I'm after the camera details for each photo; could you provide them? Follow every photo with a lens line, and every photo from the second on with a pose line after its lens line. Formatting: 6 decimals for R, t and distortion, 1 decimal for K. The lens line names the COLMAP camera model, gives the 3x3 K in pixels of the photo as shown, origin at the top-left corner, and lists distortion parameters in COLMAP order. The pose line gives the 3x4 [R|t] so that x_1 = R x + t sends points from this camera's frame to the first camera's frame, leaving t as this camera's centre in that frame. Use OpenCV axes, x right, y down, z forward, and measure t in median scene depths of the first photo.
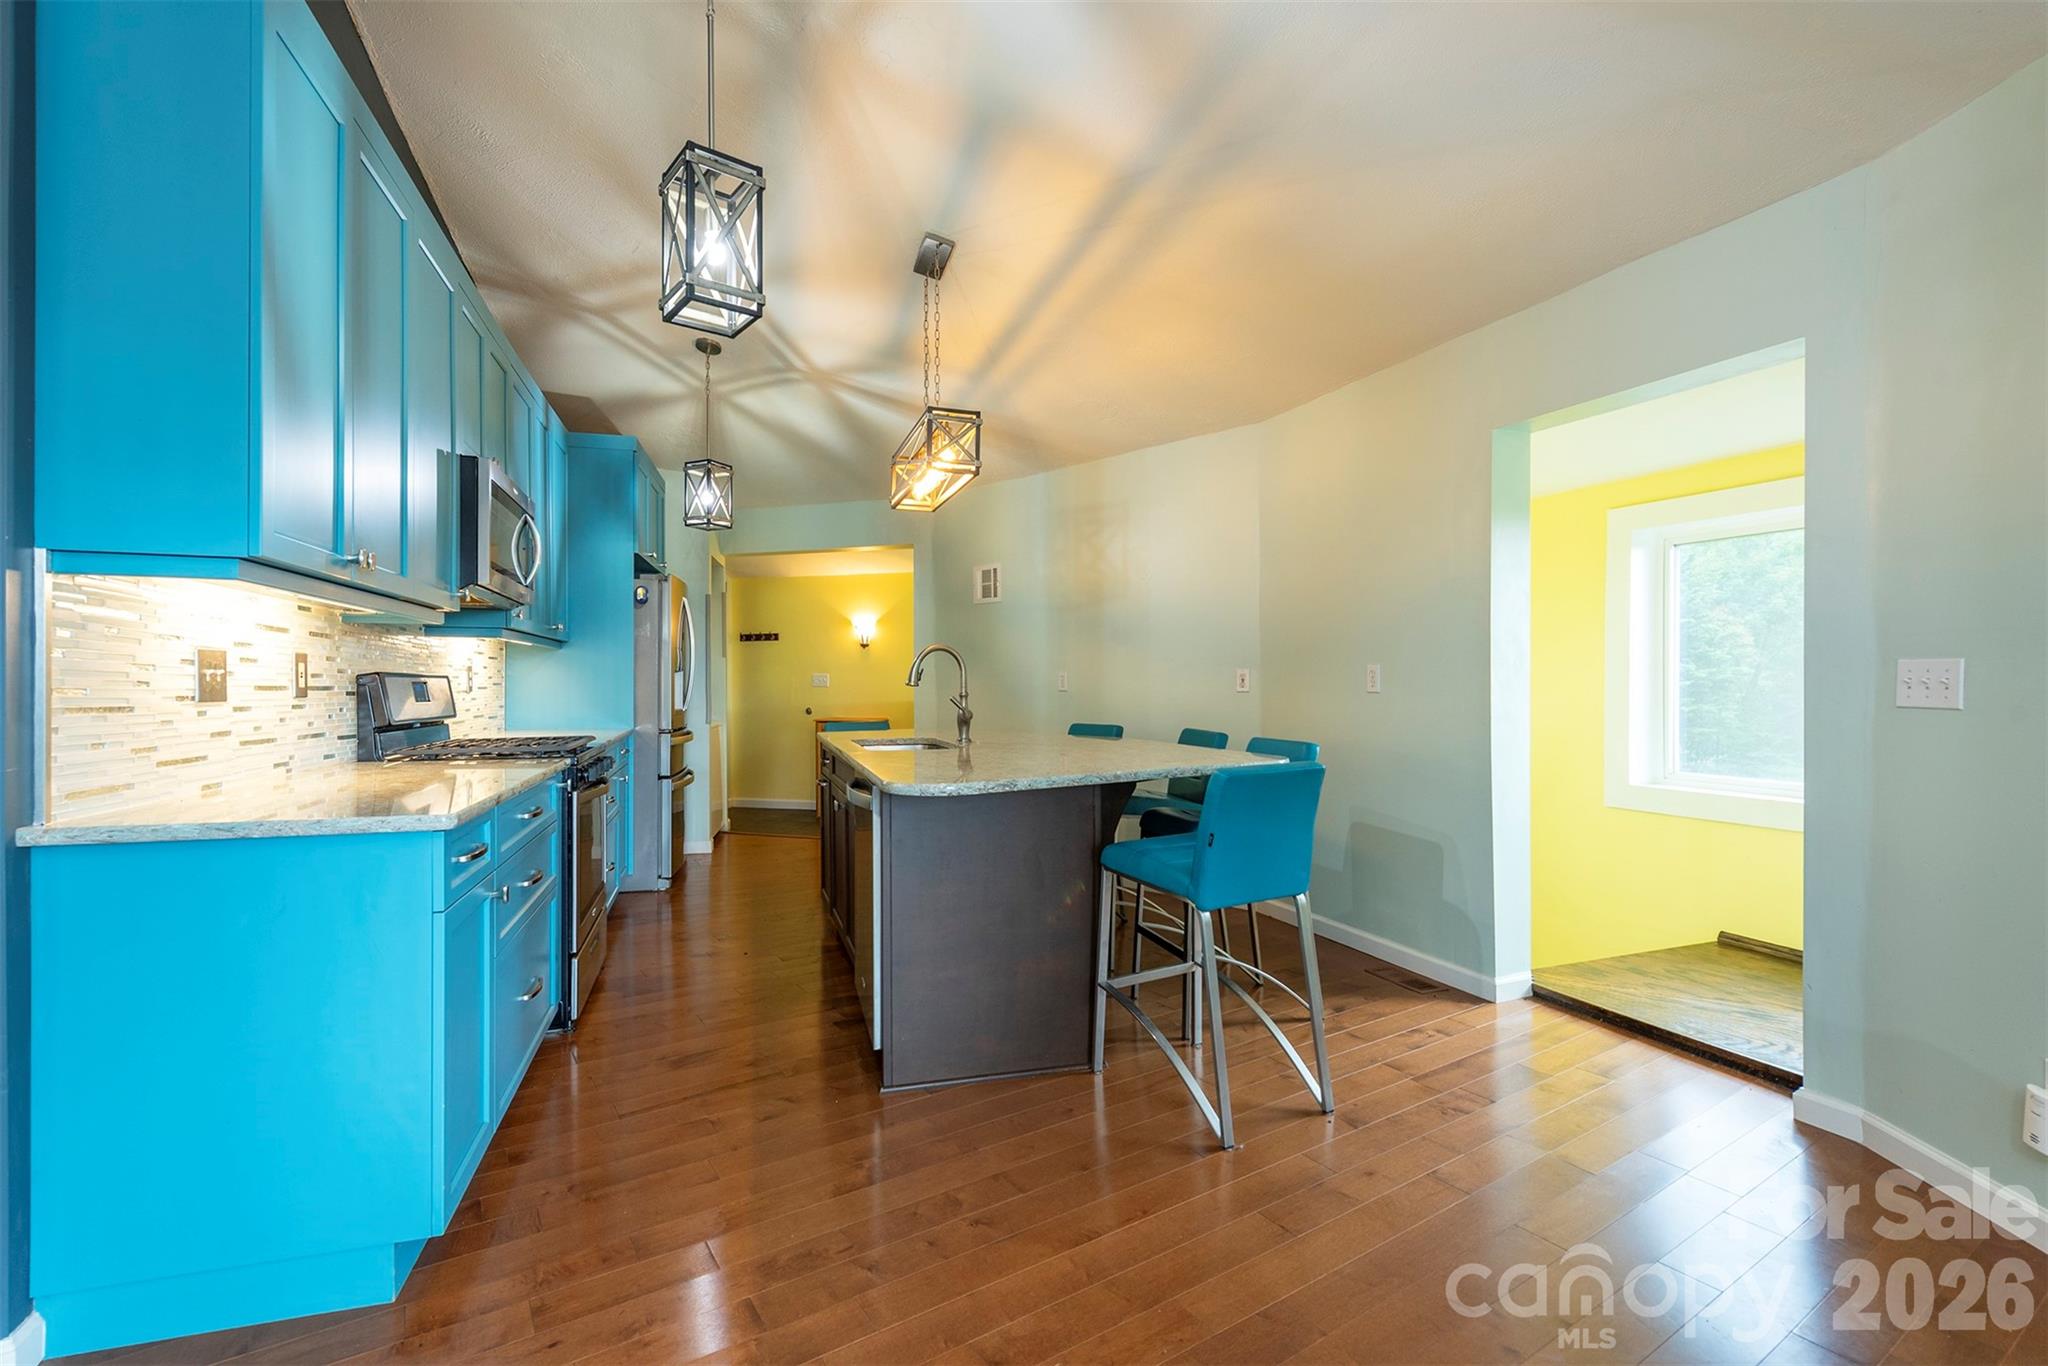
lens RADIAL K [[903.5, 0, 980.4], [0, 903.5, 689.0], [0, 0, 1]] dist [0.008571, -0.000087]
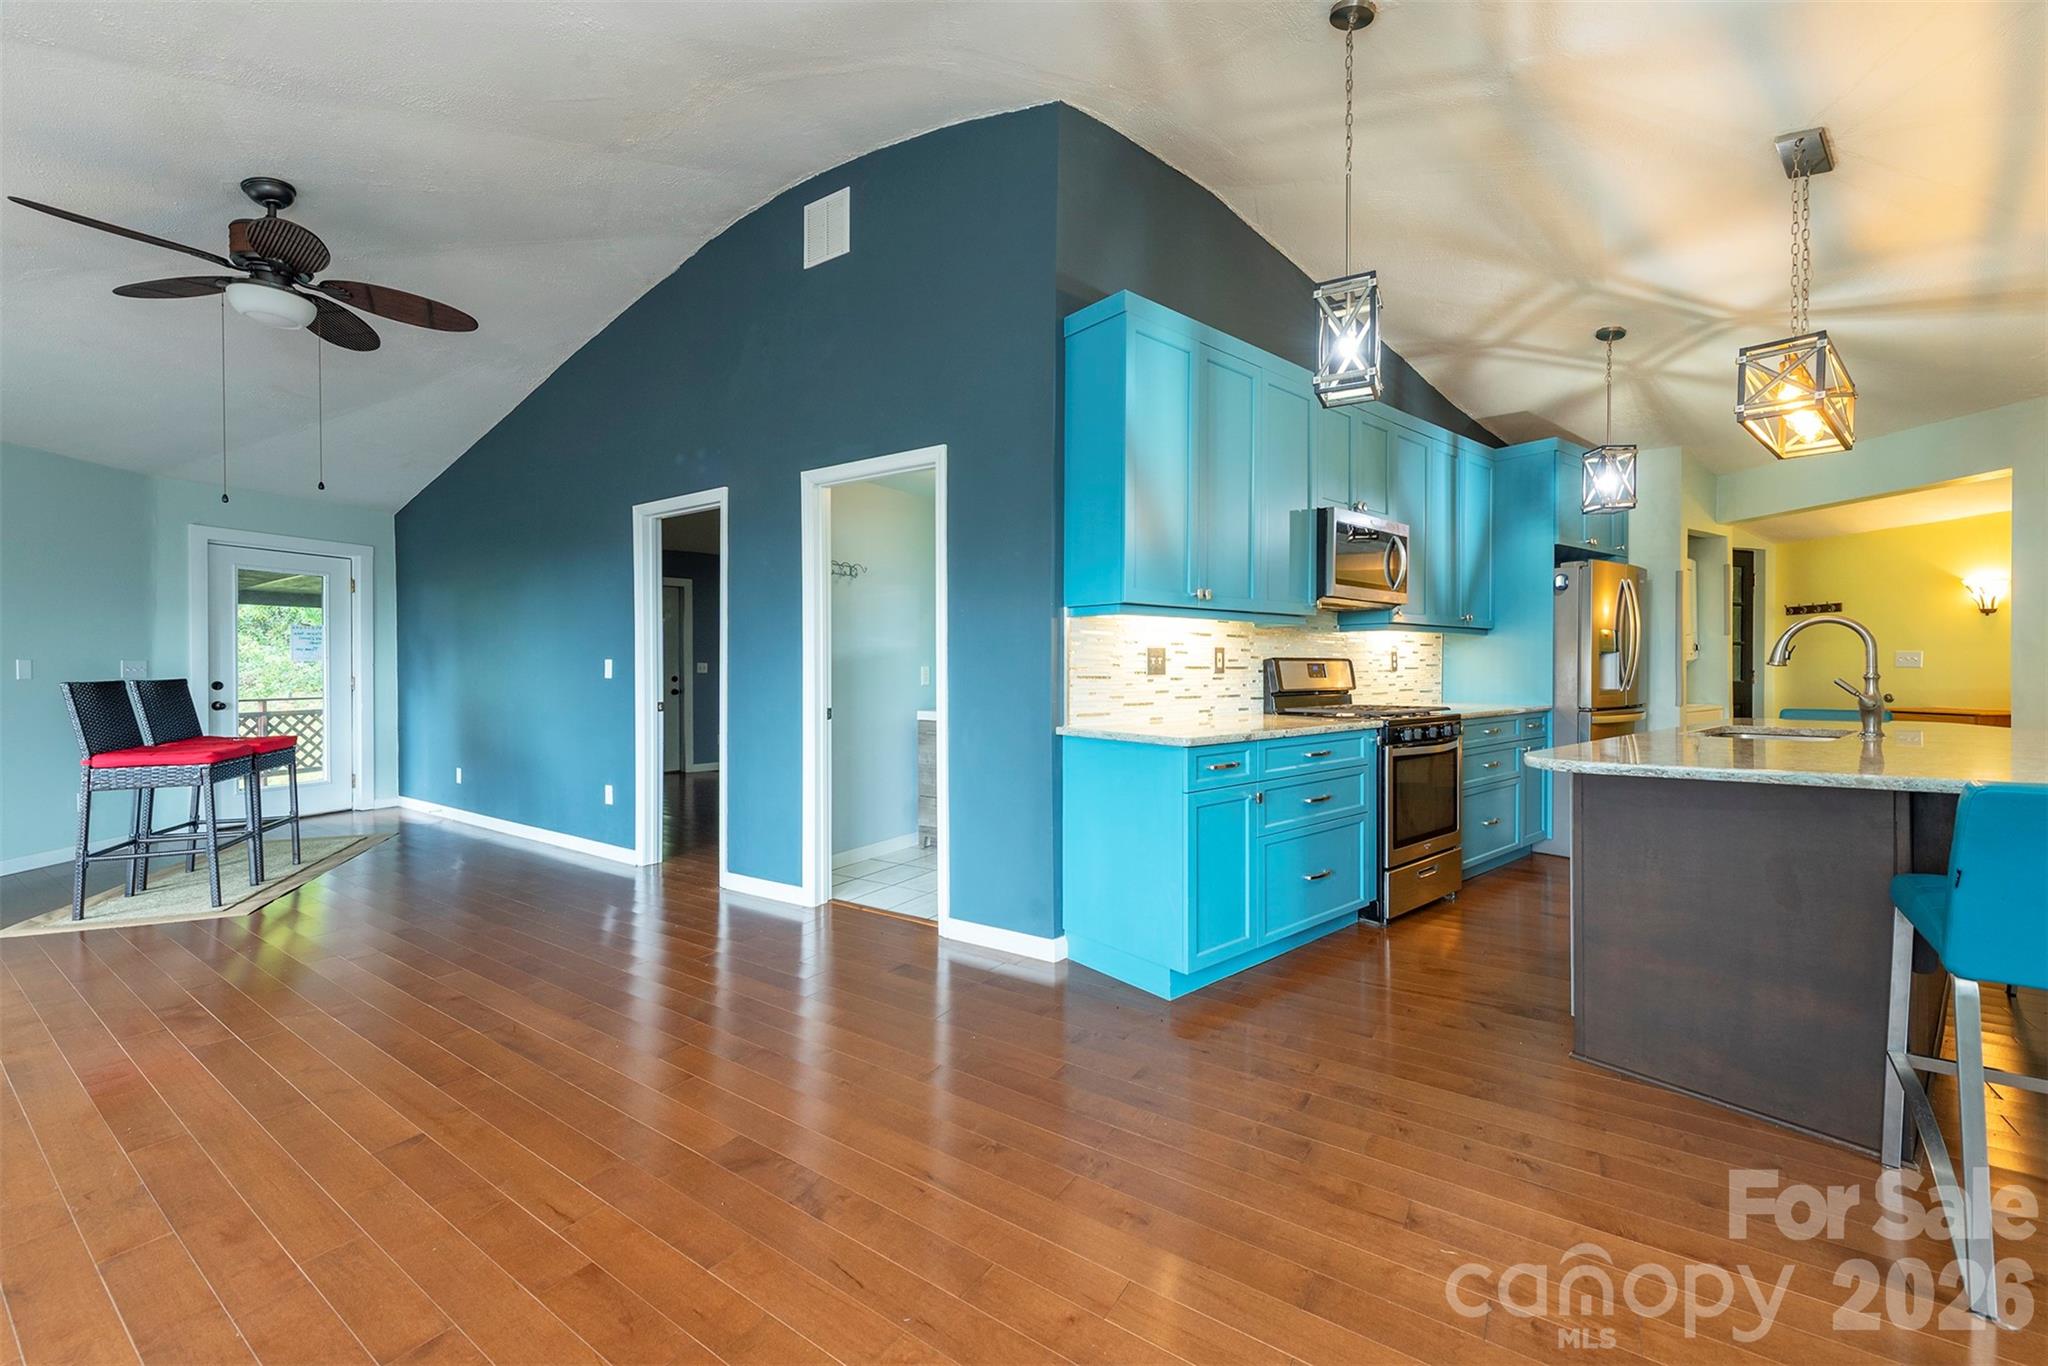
lens RADIAL K [[800.8, 0, 1024.8], [0, 800.8, 677.2], [0, 0, 1]] dist [0.007218, -0.001627]
pose [[0.398217, 0.010662, -0.917229, 0.334565], [-0.002330, 0.999941, 0.010612, 0.001108], [0.917288, -0.002088, 0.398219, 0.038706]]
